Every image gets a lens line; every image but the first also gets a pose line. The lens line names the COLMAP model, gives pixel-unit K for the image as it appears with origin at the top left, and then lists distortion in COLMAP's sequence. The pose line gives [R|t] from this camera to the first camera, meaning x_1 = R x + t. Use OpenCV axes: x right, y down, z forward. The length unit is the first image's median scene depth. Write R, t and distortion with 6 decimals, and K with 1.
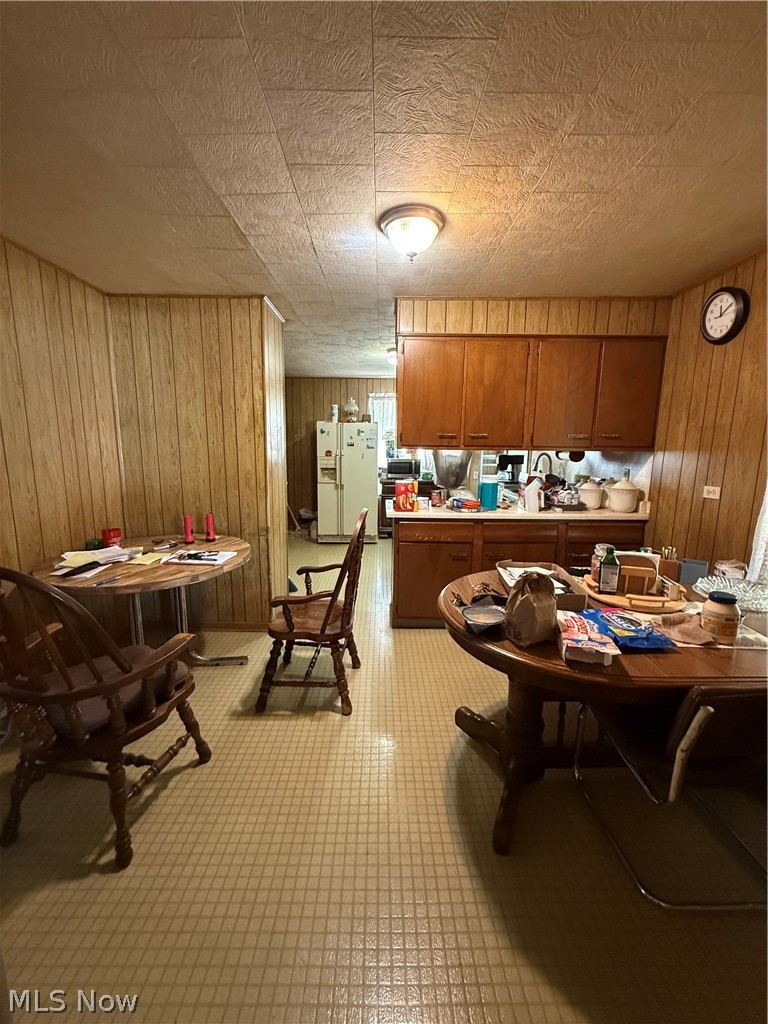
lens RADIAL K [[408.1, 0, 384.0], [0, 408.1, 512.0], [0, 0, 1]] dist [-0.000437, -0.000337]
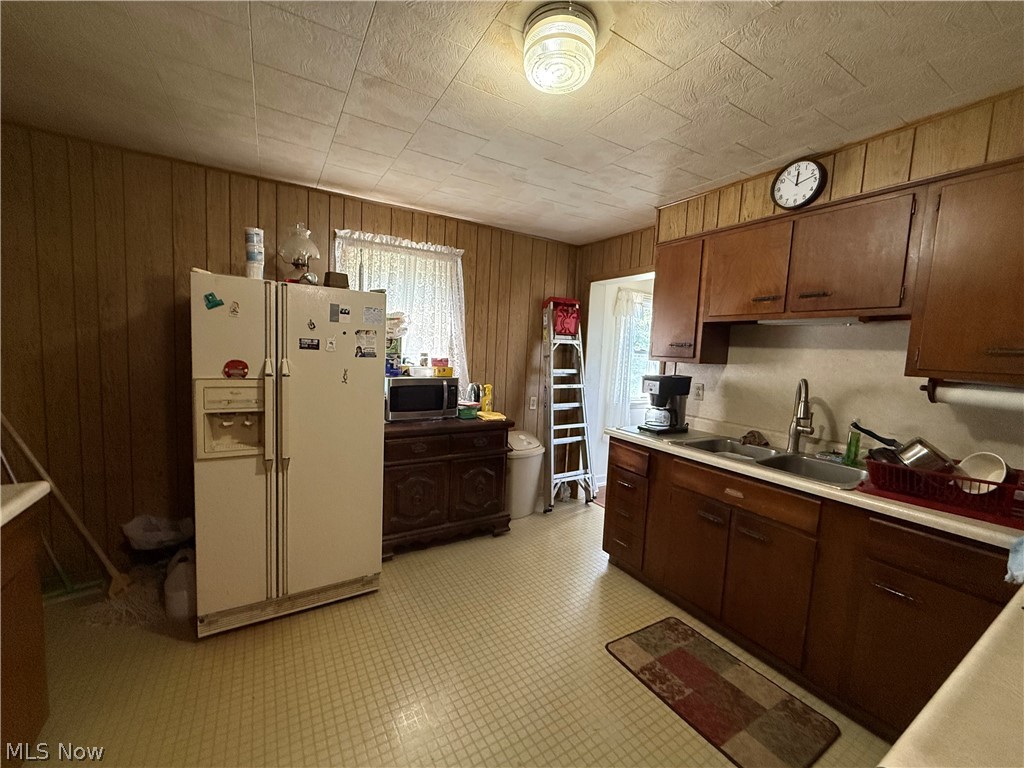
lens RADIAL K [[408.1, 0, 509.1], [0, 408.1, 384.6], [0, 0, 1]] dist [-0.000437, -0.000337]
pose [[0.860381, -0.018316, 0.509322, -0.112861], [0.050916, 0.997443, -0.050141, -0.102123], [-0.507102, 0.069073, 0.859114, 0.598313]]
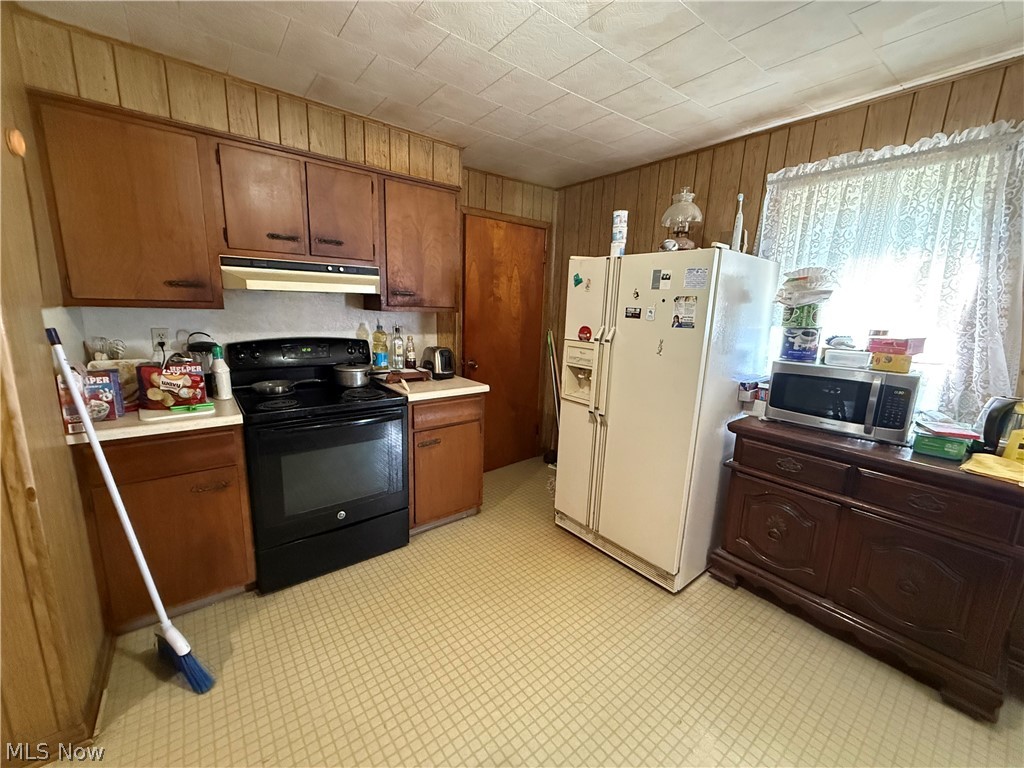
lens RADIAL K [[408.1, 0, 509.1], [0, 408.1, 384.6], [0, 0, 1]] dist [-0.000437, -0.000337]
pose [[0.608922, 0.161331, -0.776651, 0.144750], [-0.157967, 0.984151, 0.080583, -0.112688], [0.777342, 0.073616, 0.624756, 0.678976]]
